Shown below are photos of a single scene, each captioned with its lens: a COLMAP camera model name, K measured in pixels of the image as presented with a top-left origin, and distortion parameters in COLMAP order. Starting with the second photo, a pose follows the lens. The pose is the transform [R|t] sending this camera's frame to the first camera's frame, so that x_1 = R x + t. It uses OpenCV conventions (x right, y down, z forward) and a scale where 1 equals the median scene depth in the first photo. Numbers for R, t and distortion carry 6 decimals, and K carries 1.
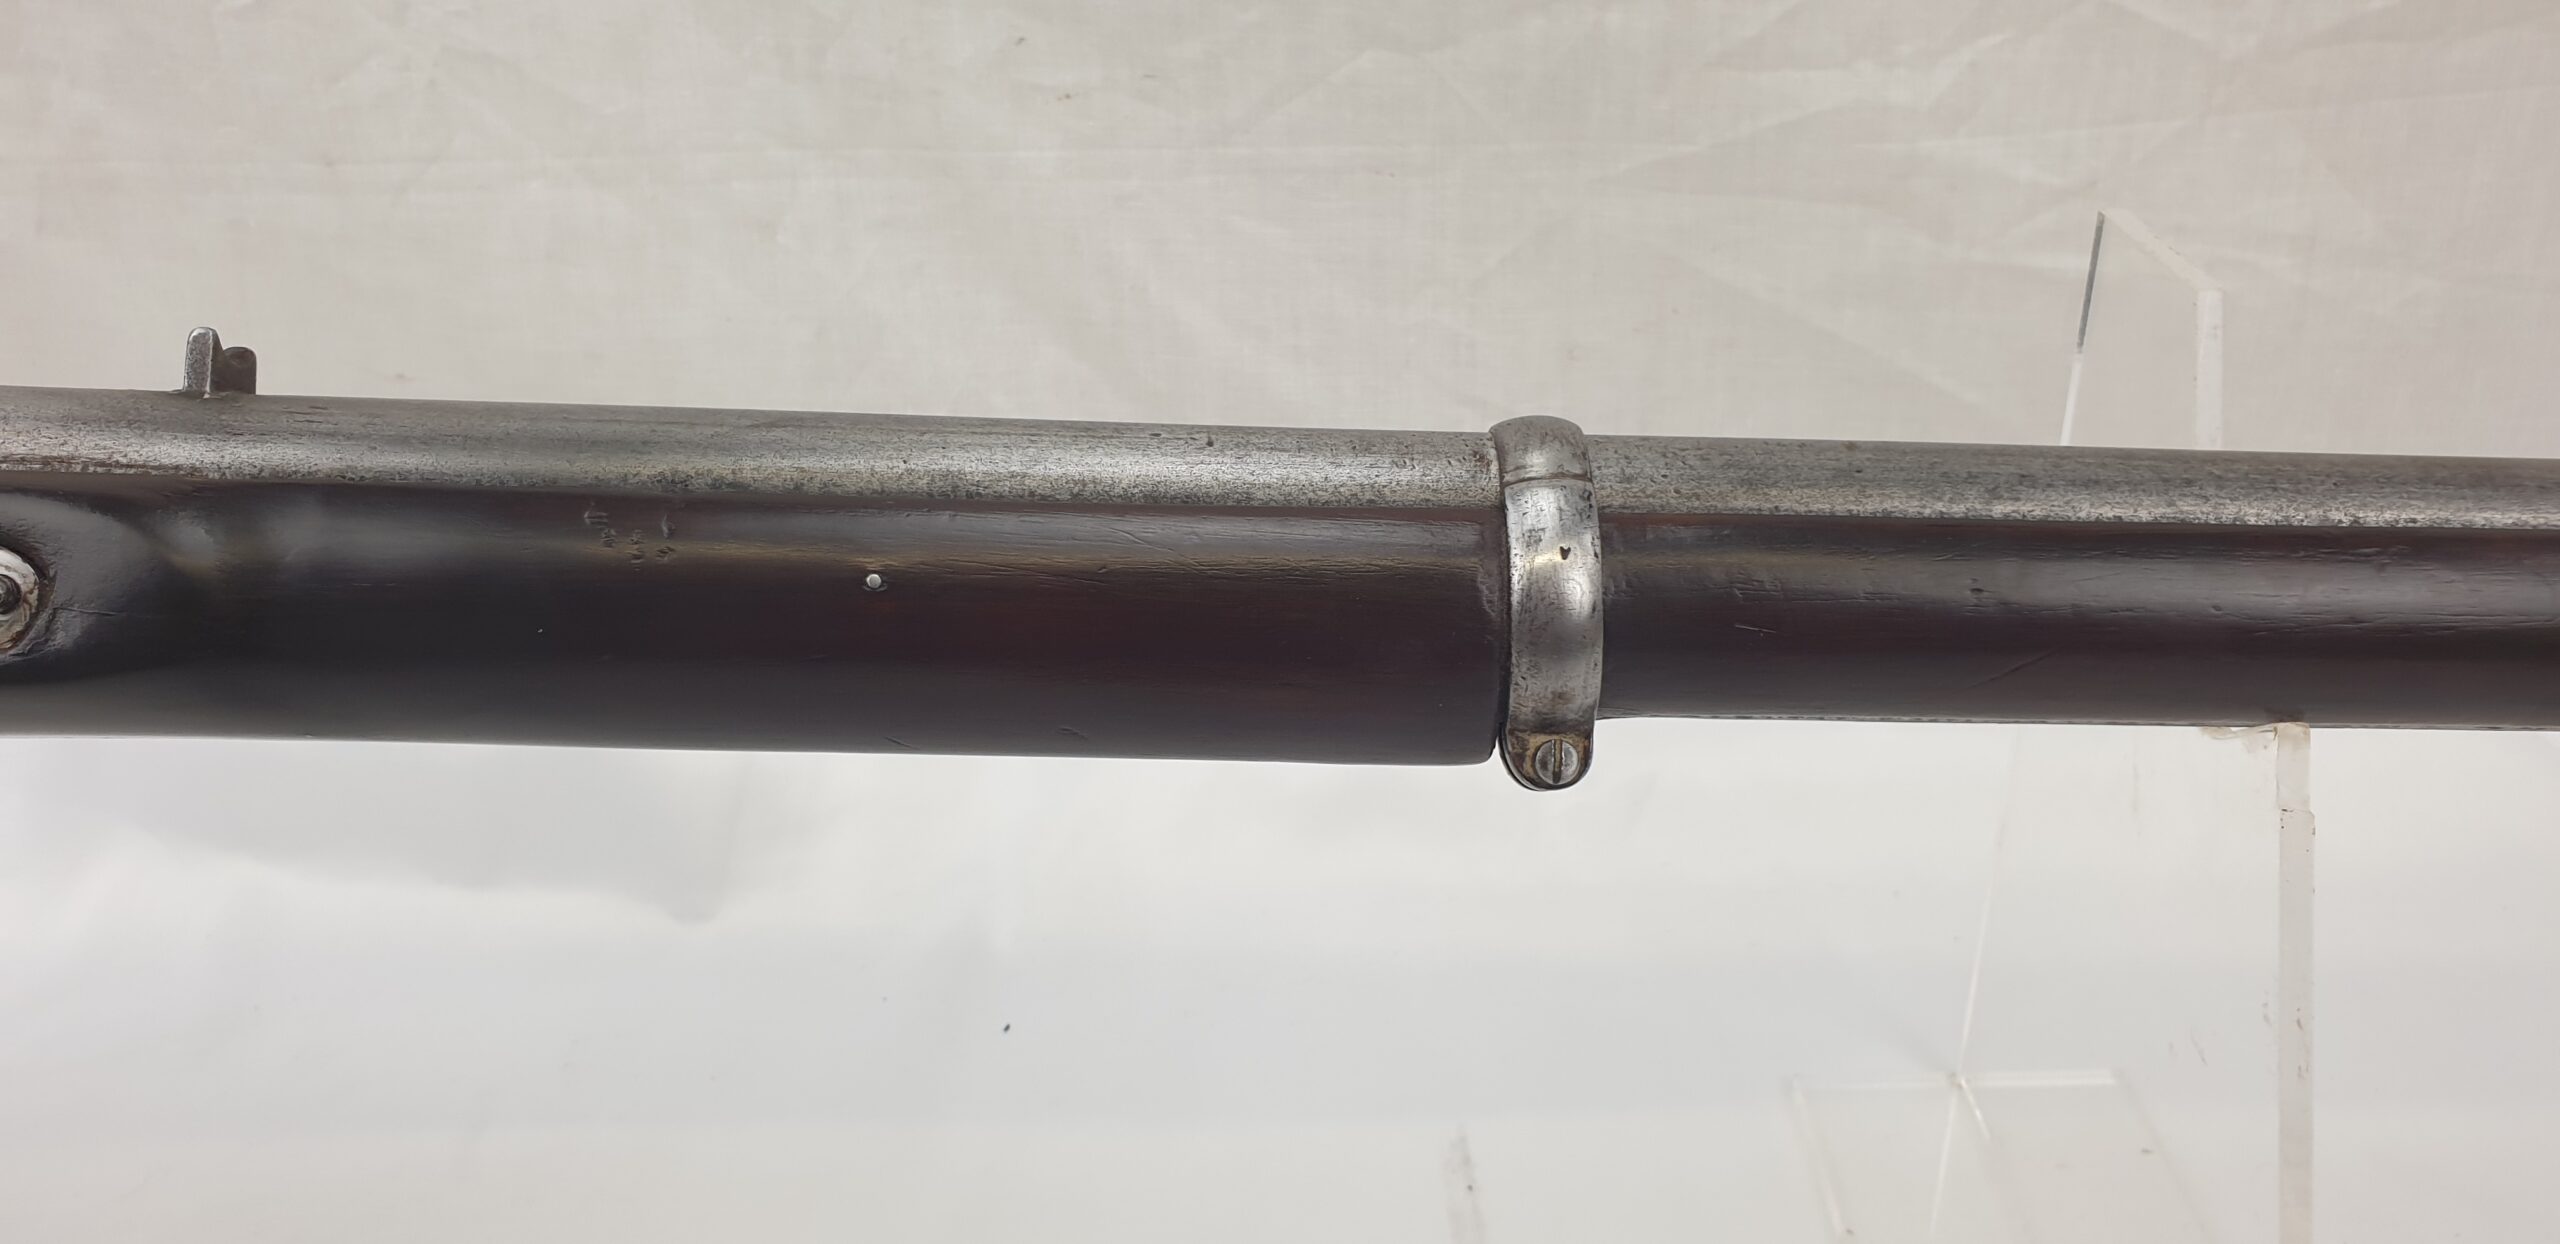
lens RADIAL K [[1755.9, 0, 1307.9], [0, 1755.9, 716.9], [0, 0, 1]] dist [-0.001473, -0.009755]
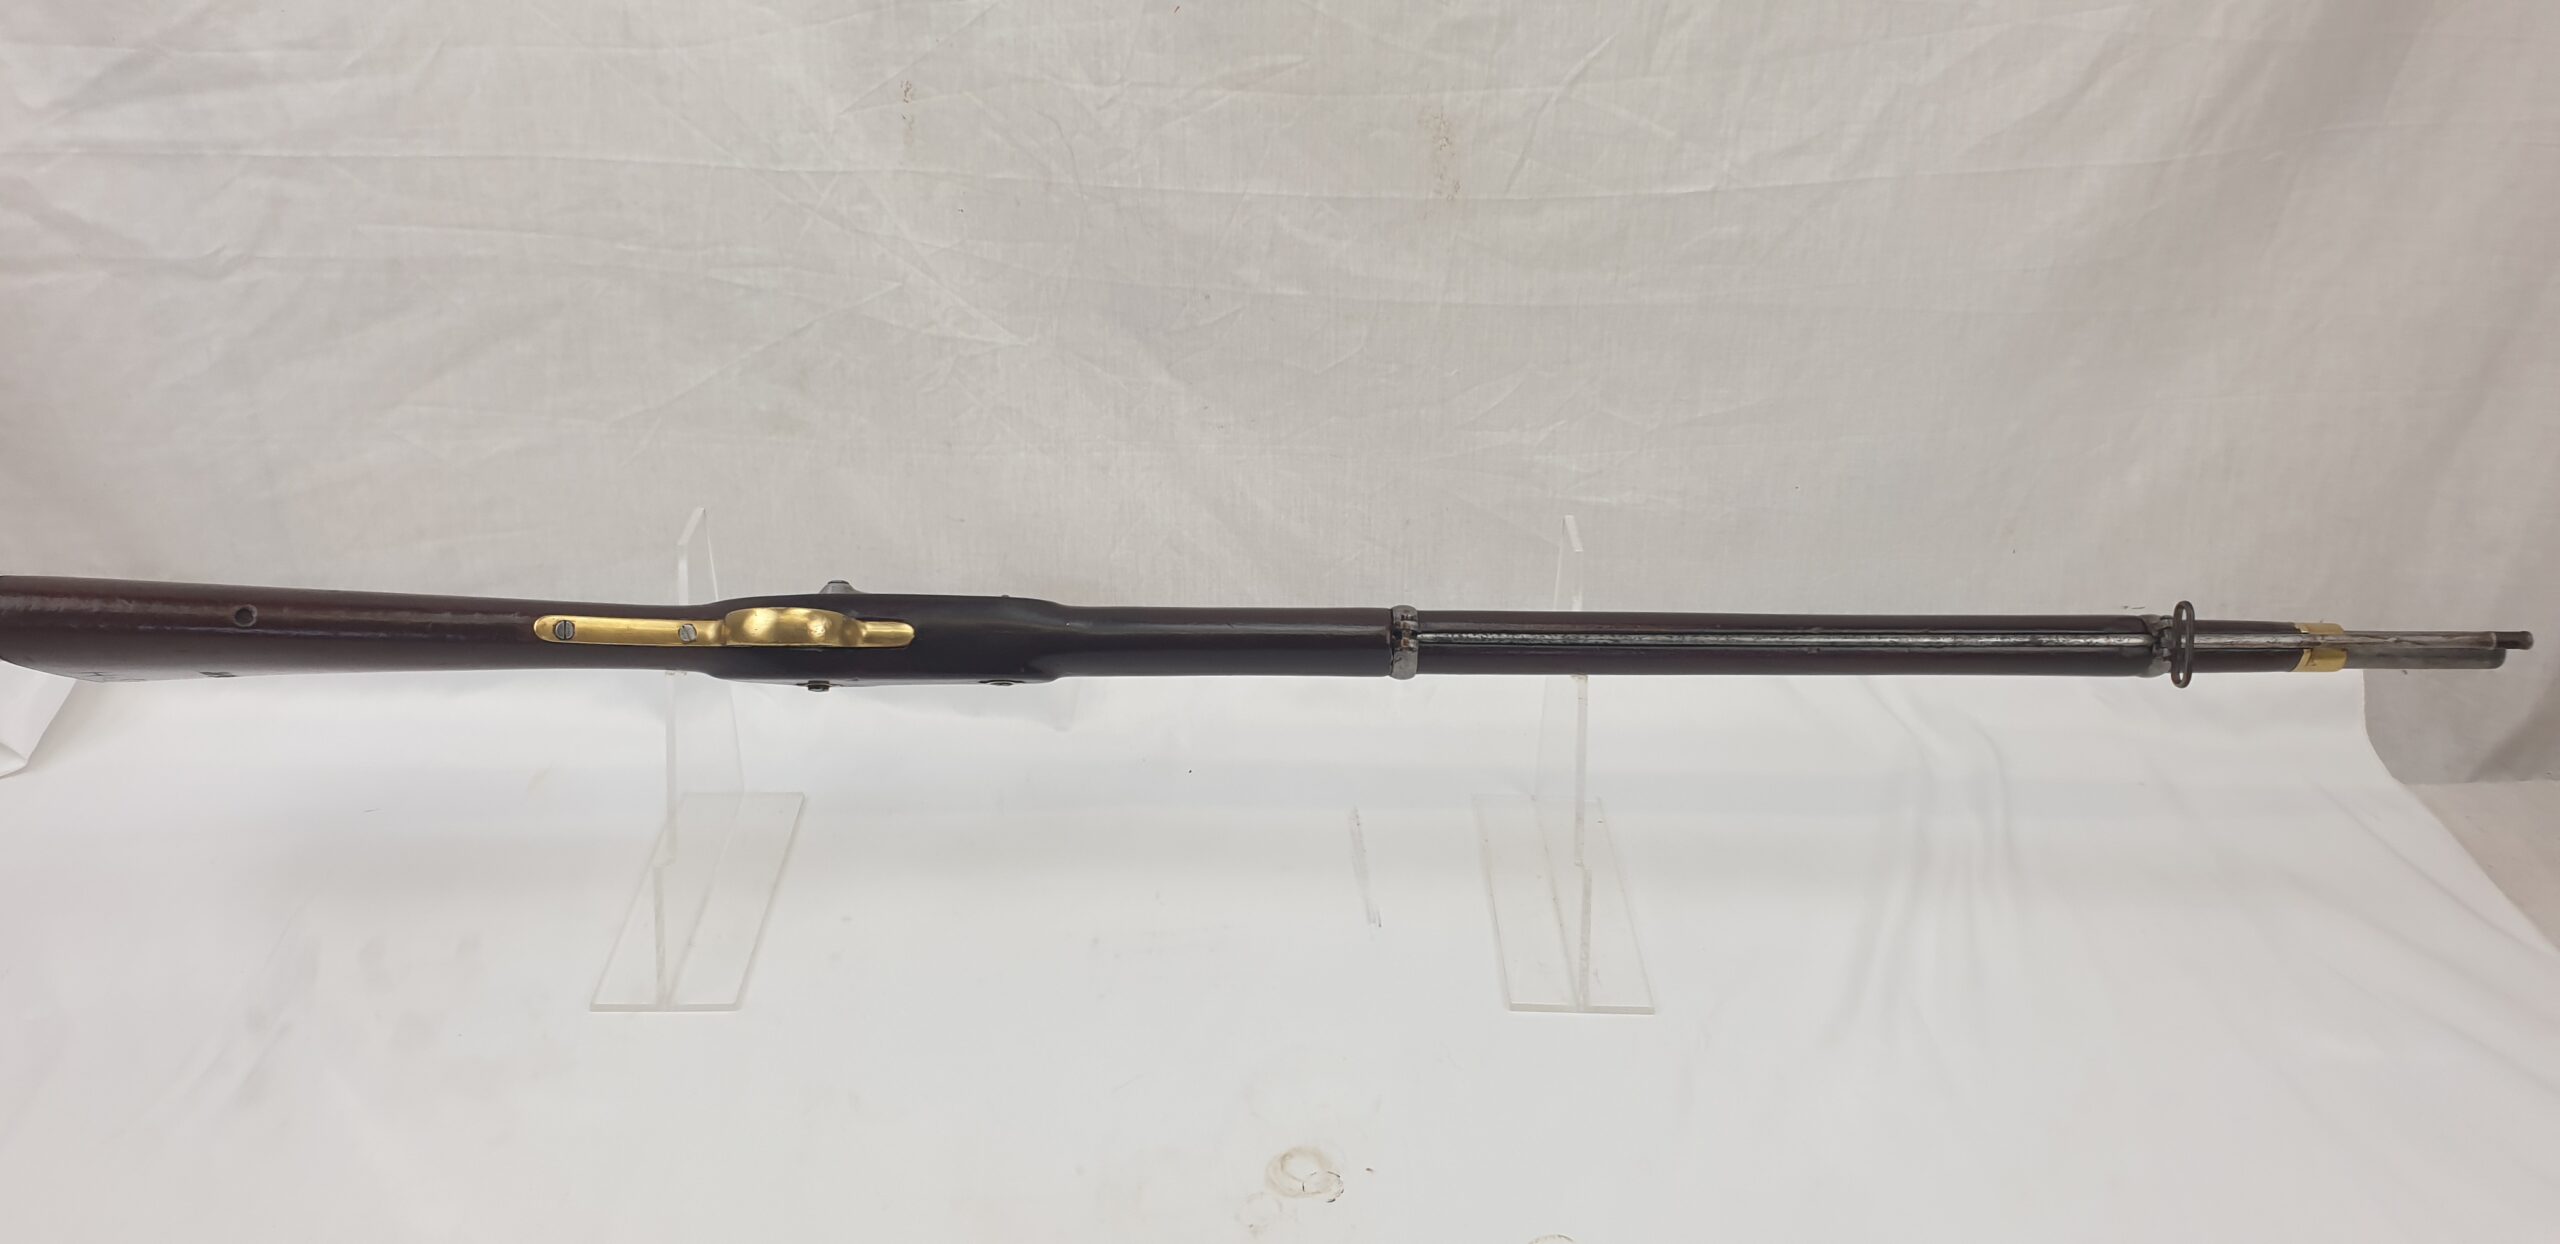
lens RADIAL K [[1755.9, 0, 1251.8], [0, 1755.9, 634.5], [0, 0, 1]] dist [-0.001473, -0.009755]
pose [[0.999332, 0.030621, 0.019969, -0.135074], [-0.030687, 0.999525, 0.002991, -0.045739], [-0.019868, -0.003601, 0.999796, -1.695111]]
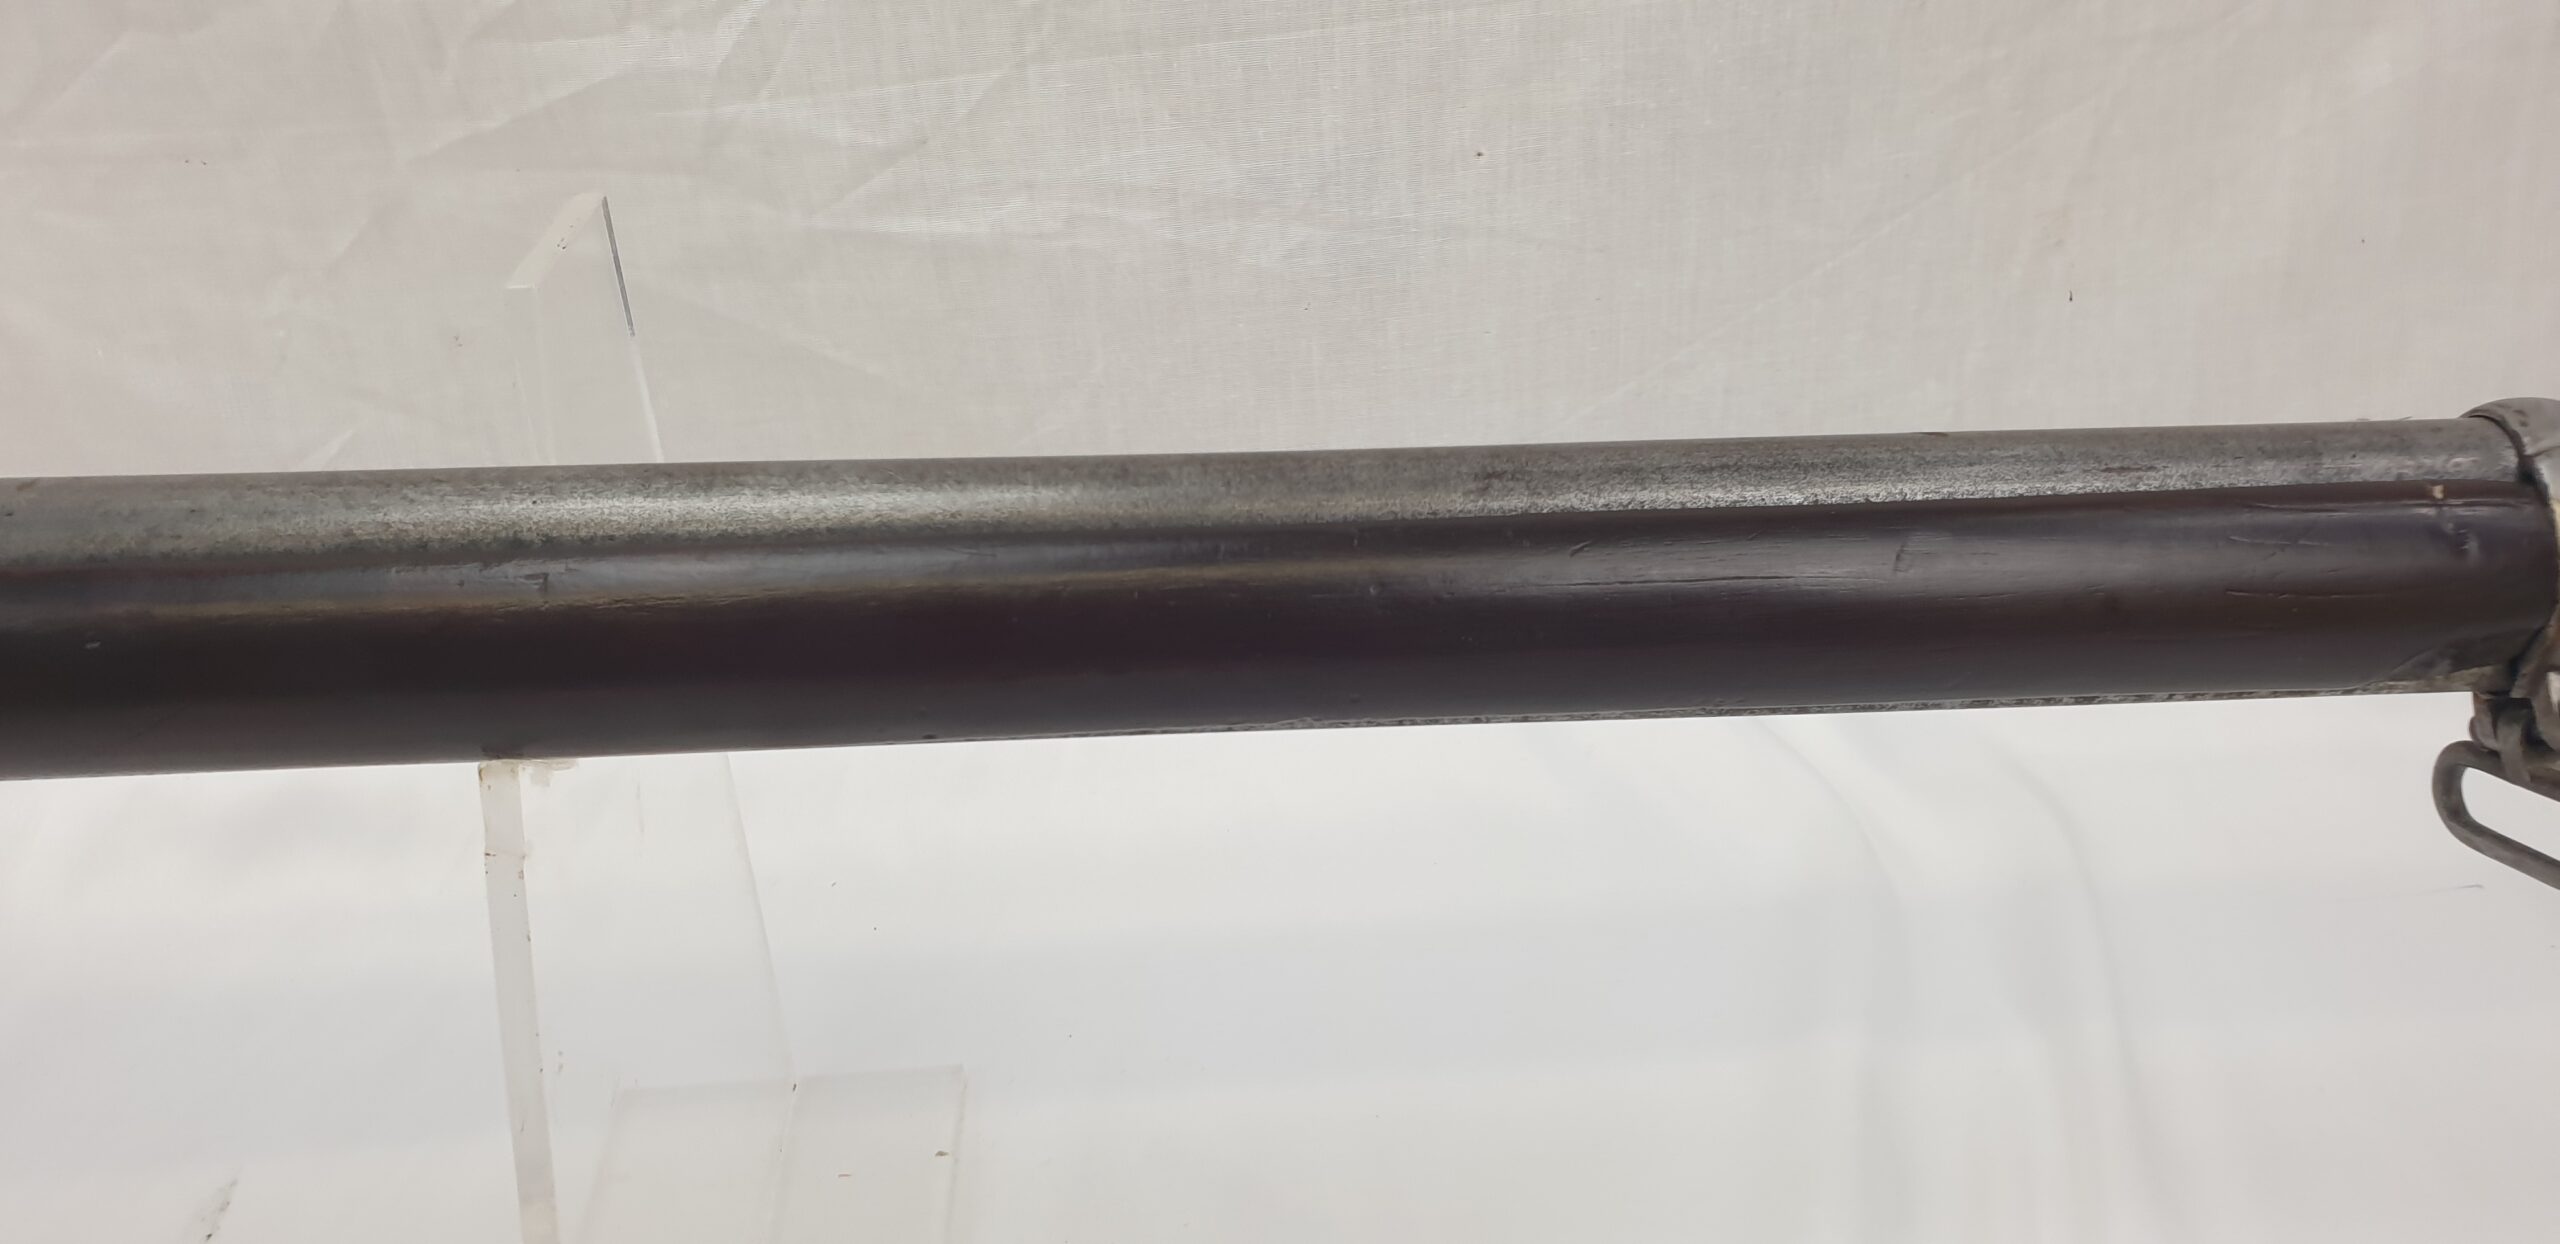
lens RADIAL K [[1755.9, 0, 1295.7], [0, 1755.9, 693.7], [0, 0, 1]] dist [-0.001473, -0.009755]
pose [[0.997196, -0.054527, 0.051249, 0.587809], [0.052762, 0.997987, 0.035183, -0.025954], [-0.053064, -0.032380, 0.998066, 0.021129]]
